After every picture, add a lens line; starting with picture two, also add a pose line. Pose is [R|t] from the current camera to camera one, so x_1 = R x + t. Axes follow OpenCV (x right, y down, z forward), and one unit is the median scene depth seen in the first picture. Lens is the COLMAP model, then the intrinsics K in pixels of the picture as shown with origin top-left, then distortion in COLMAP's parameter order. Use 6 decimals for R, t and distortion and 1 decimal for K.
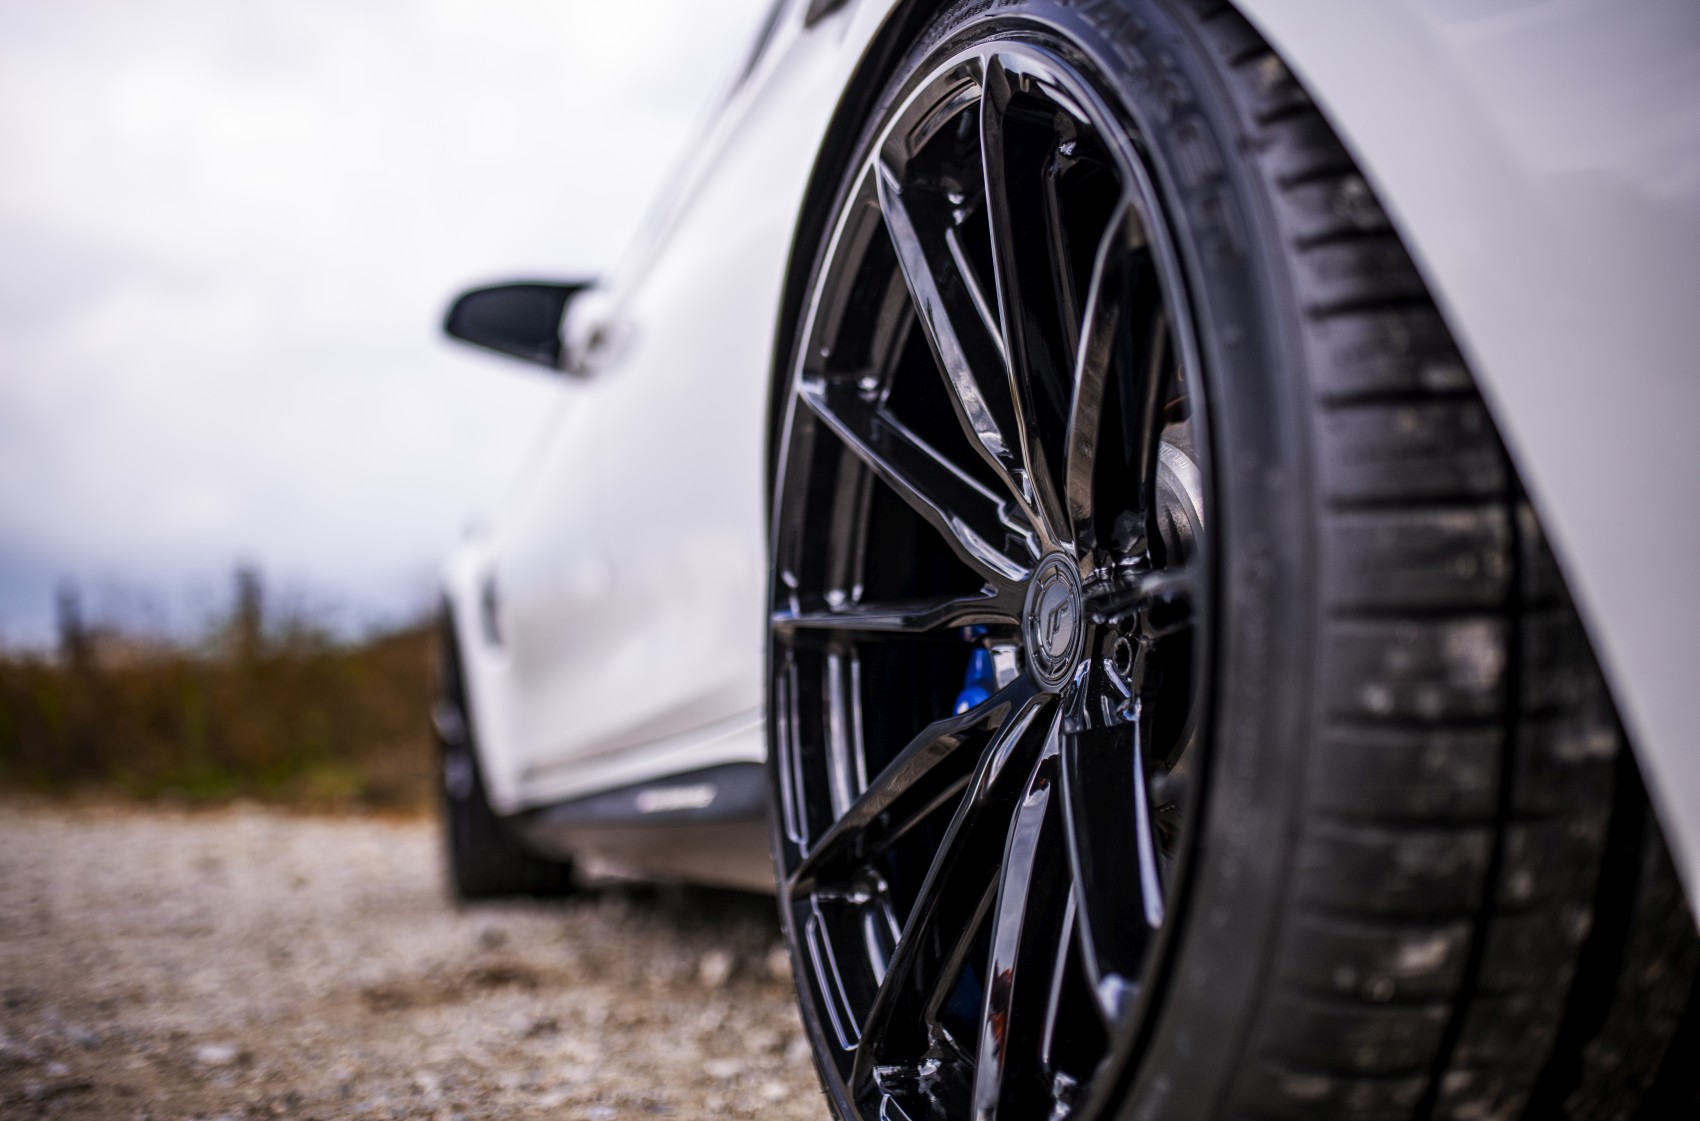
lens RADIAL K [[1713.7, 0, 850.0], [0, 1713.7, 560.5], [0, 0, 1]] dist [-0.024556, 0.009735]
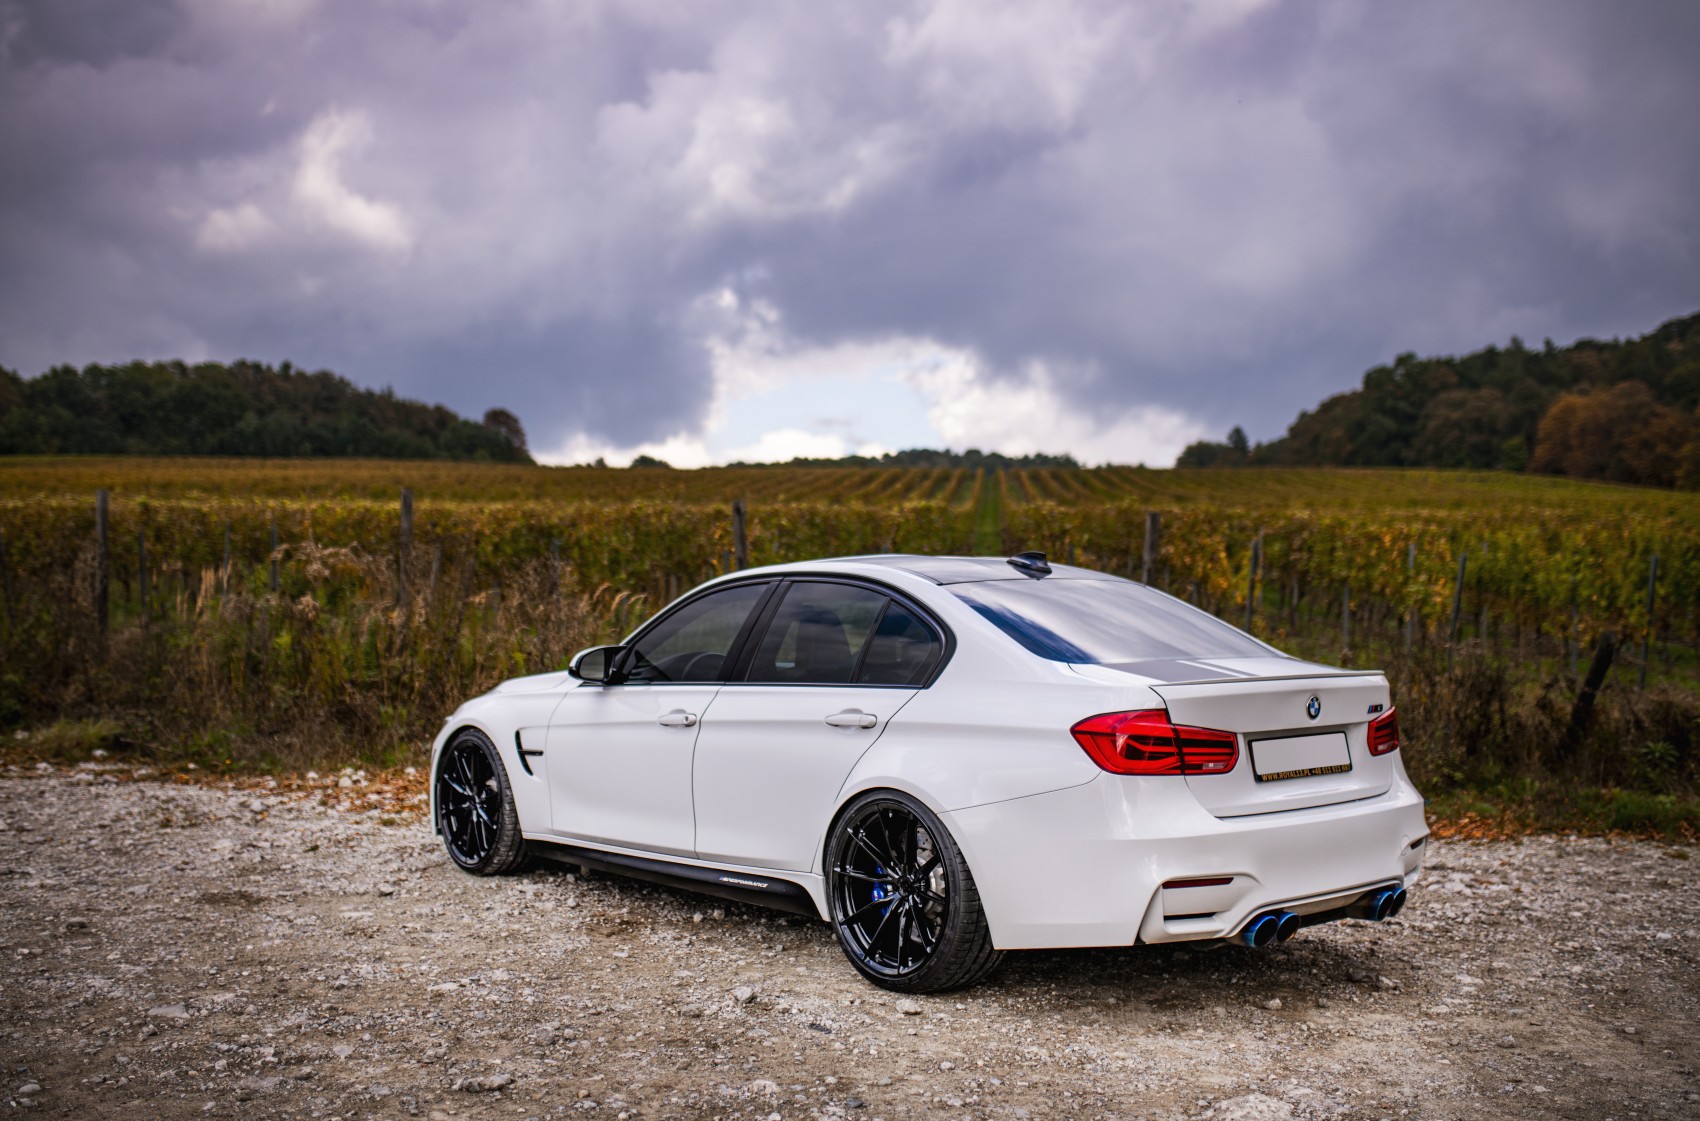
lens RADIAL K [[1713.7, 0, 850.0], [0, 1713.7, 560.5], [0, 0, 1]] dist [-0.024556, 0.009735]
pose [[0.929251, 0.051130, 0.365893, -2.515919], [-0.086429, 0.992981, 0.080741, -1.703502], [-0.359197, -0.106652, 0.927148, -4.806297]]
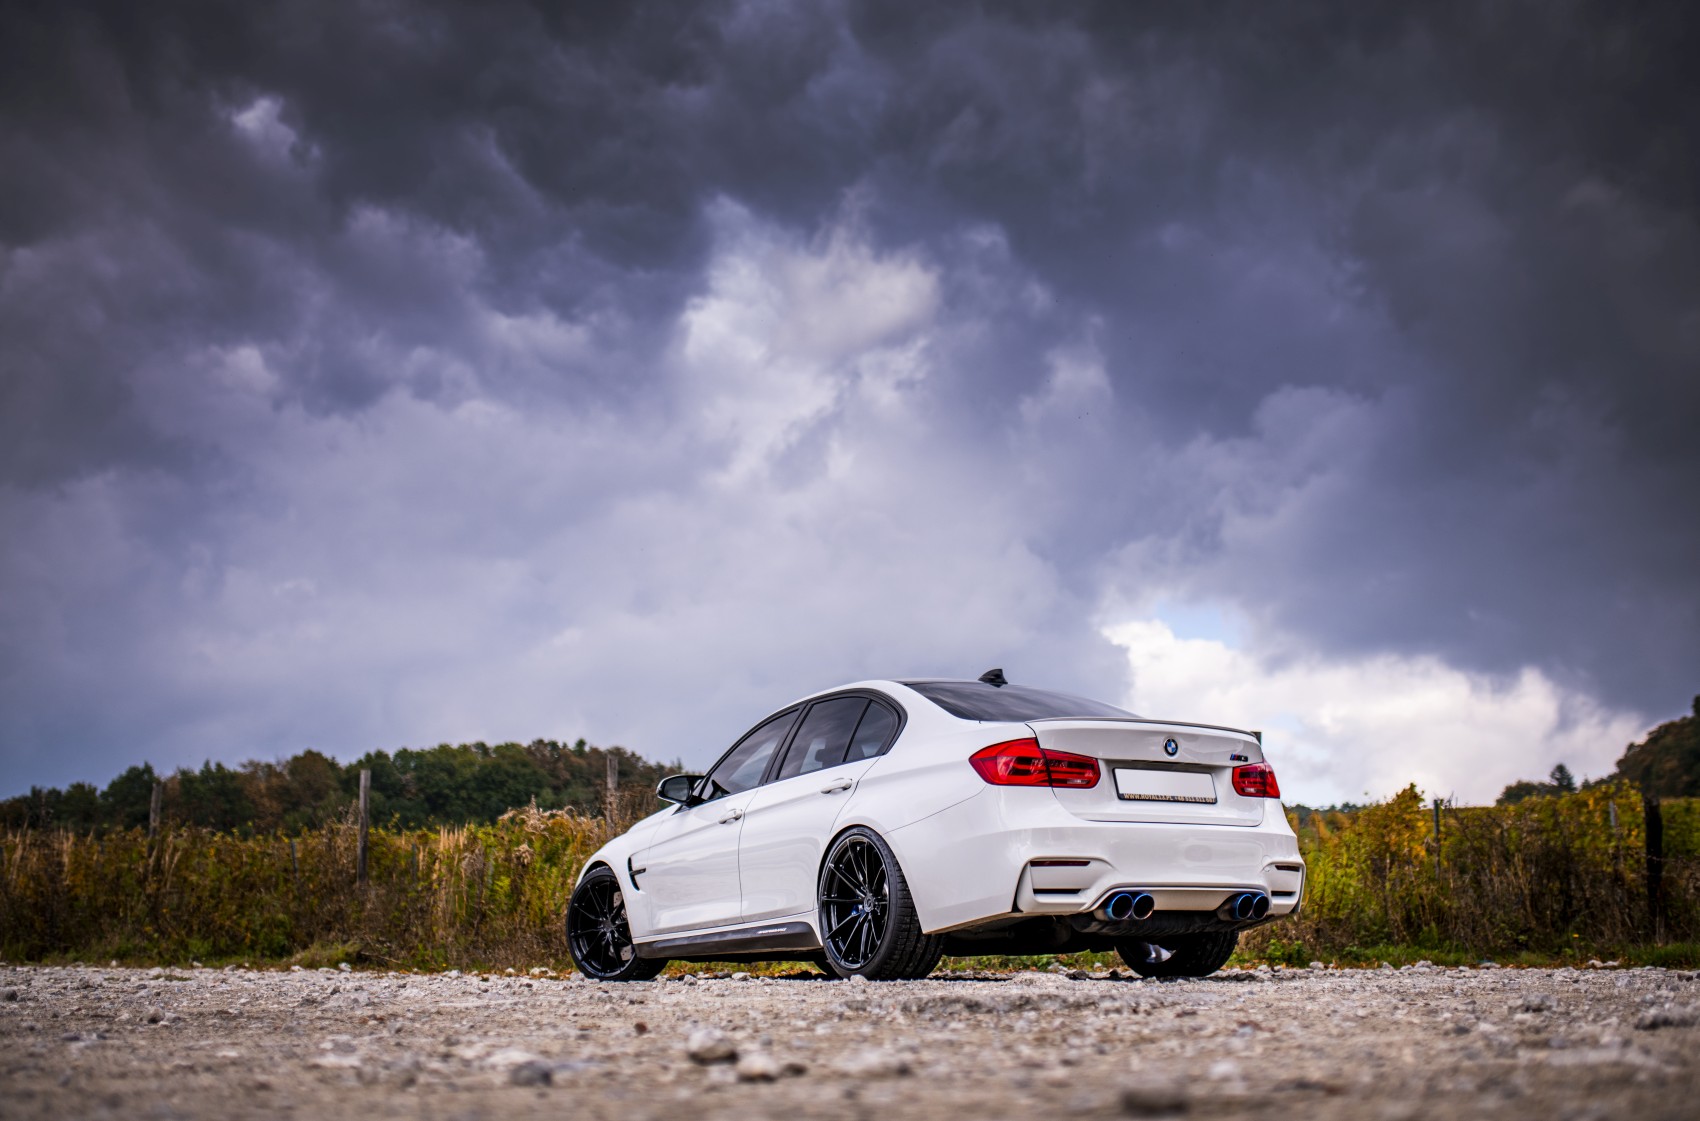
lens RADIAL K [[1761.1, 0, 850.0], [0, 1761.1, 560.5], [0, 0, 1]] dist [-0.051111, 0.008911]
pose [[0.979441, 0.067481, 0.190112, -1.741640], [-0.045372, 0.991936, -0.118341, -0.613169], [-0.196564, 0.107282, 0.974604, -7.627604]]
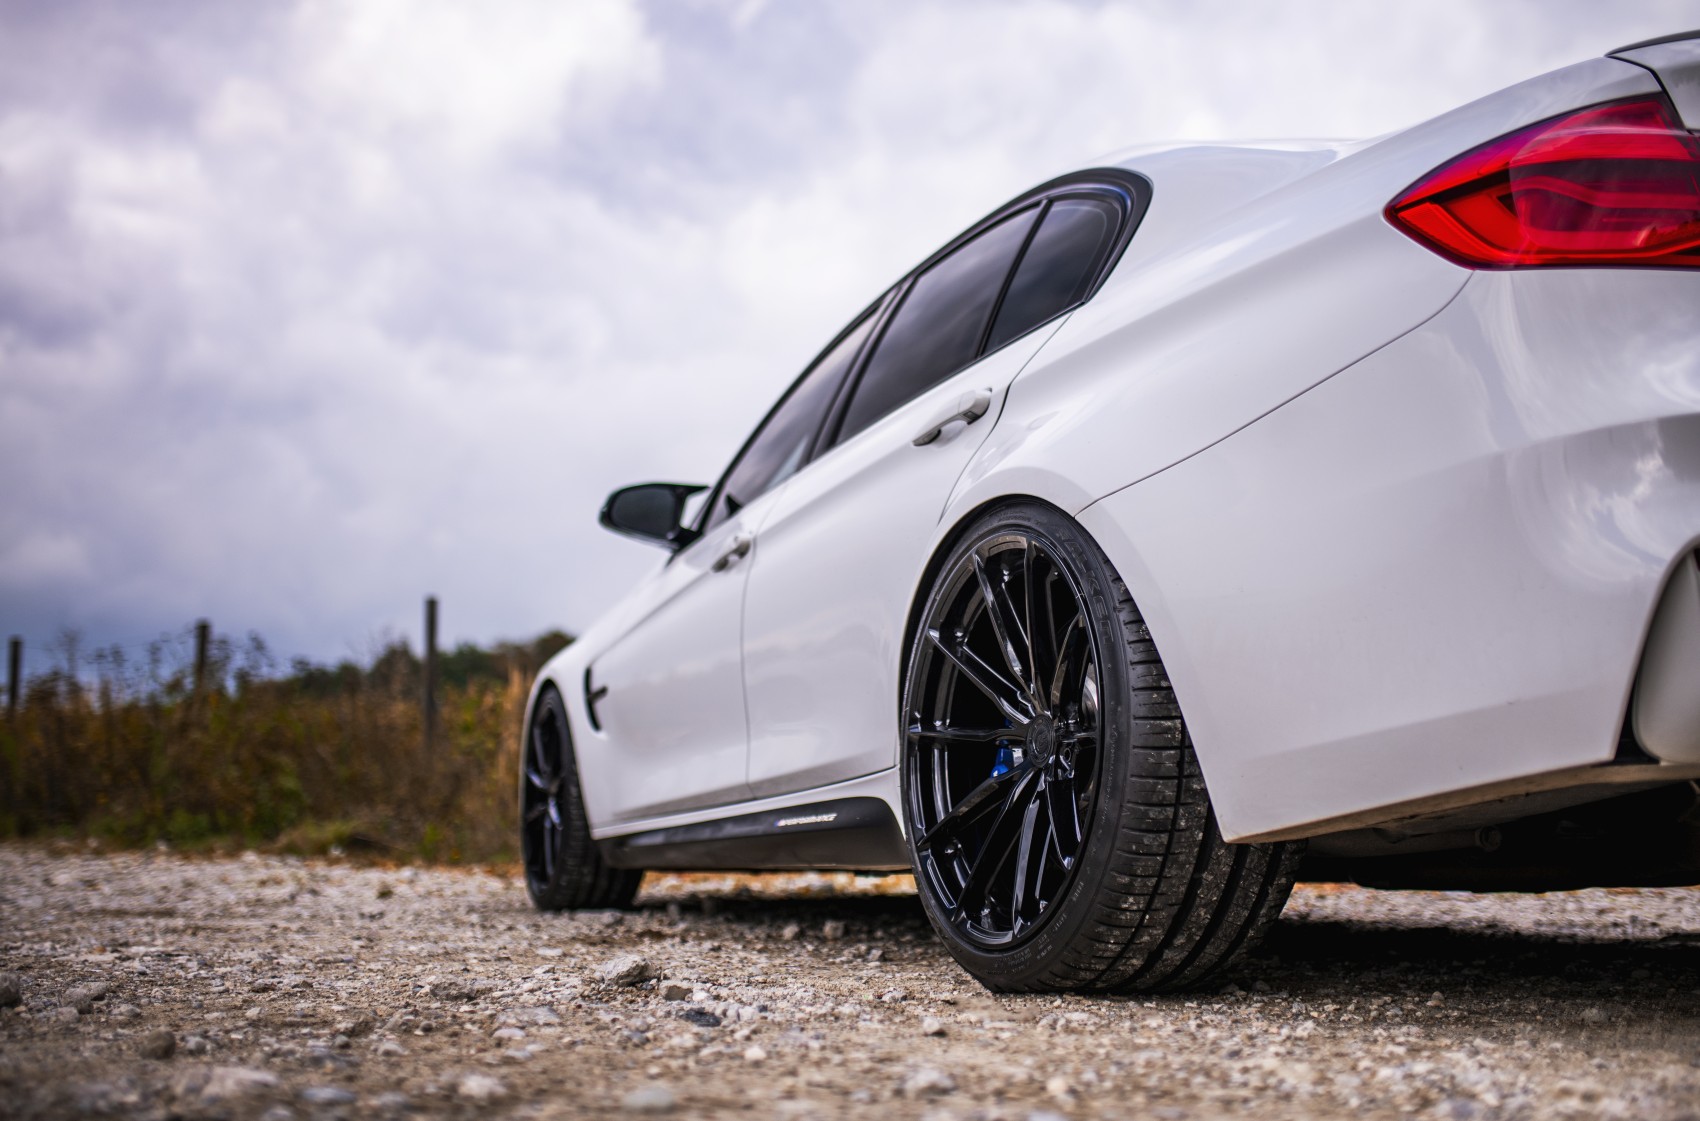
lens RADIAL K [[1690.4, 0, 850.0], [0, 1690.4, 560.5], [0, 0, 1]] dist [-0.047718, 0.021391]
pose [[0.997108, 0.042447, 0.063038, -0.362790], [-0.039511, 0.998108, -0.047114, -0.110787], [-0.064919, 0.044487, 0.996898, -1.645733]]
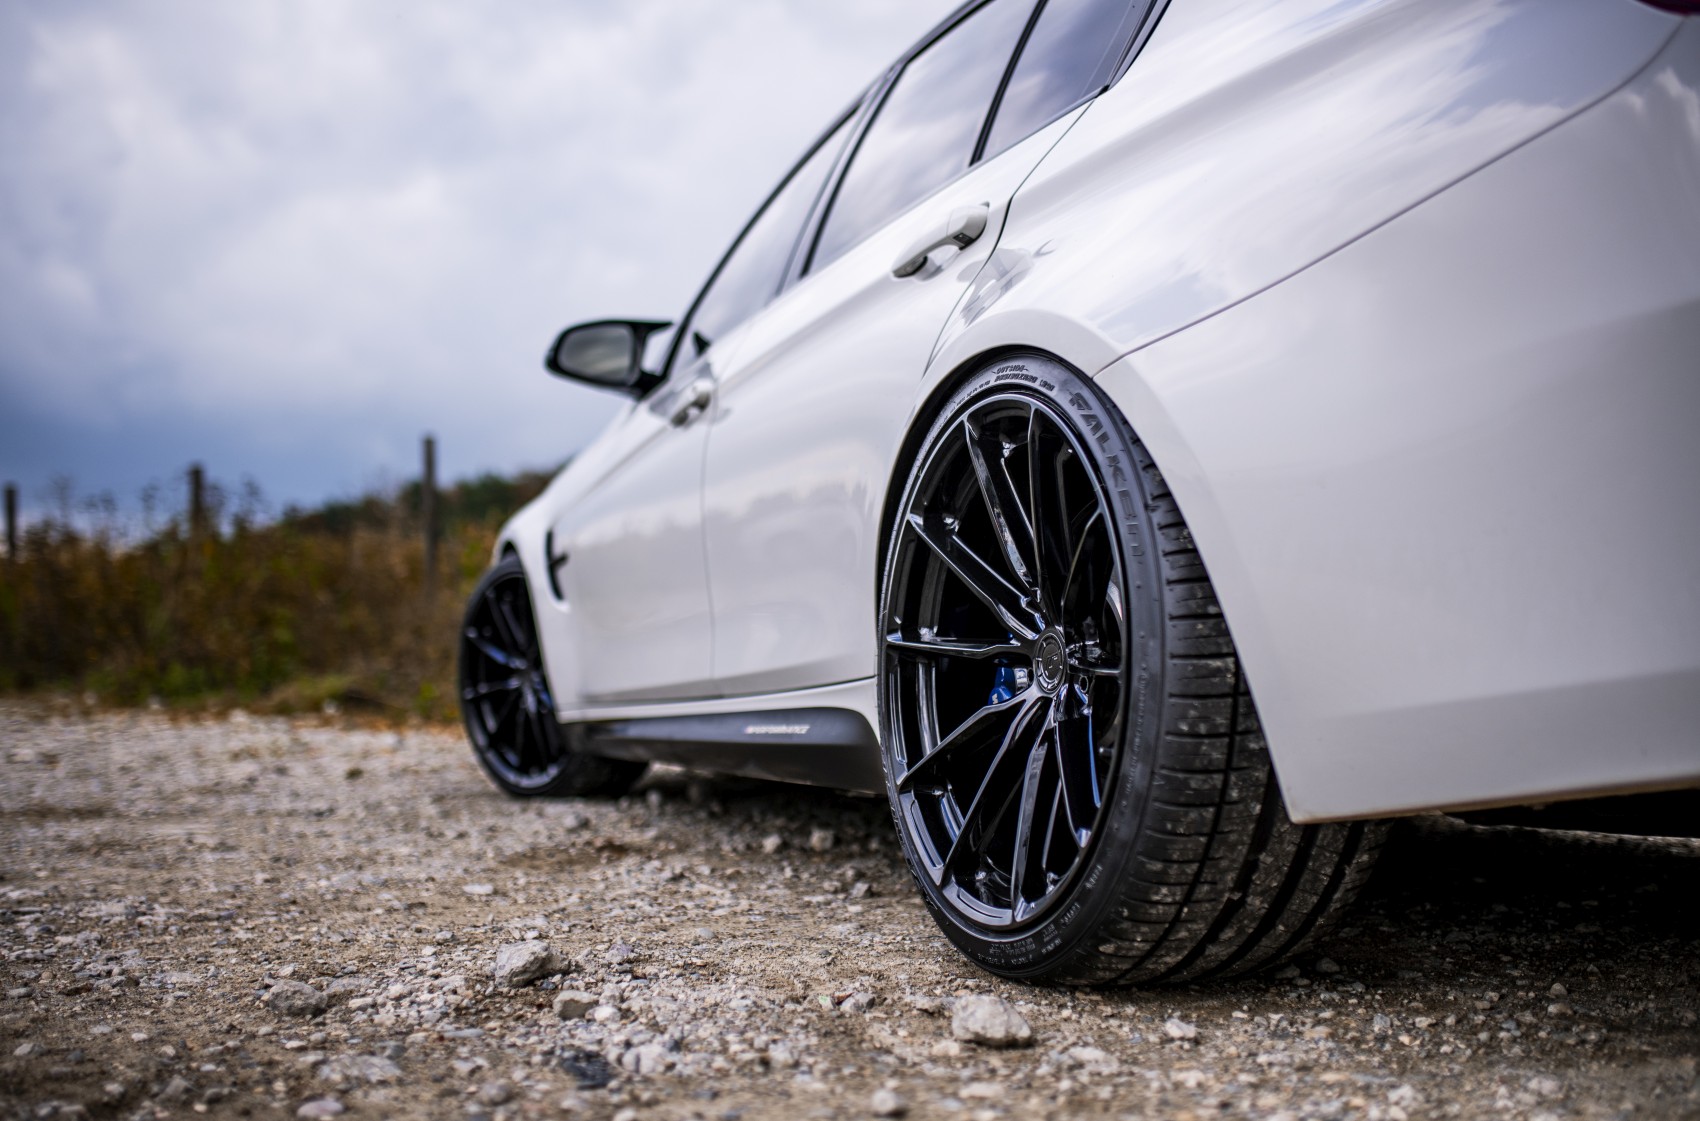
lens RADIAL K [[1737.9, 0, 795.8], [0, 1737.9, 615.4], [0, 0, 1]] dist [-0.132095, 0.253983]
pose [[0.999603, 0.021022, 0.018762, -0.234148], [-0.022615, 0.995762, 0.089143, -0.207258], [-0.016809, -0.089532, 0.995842, -1.092837]]
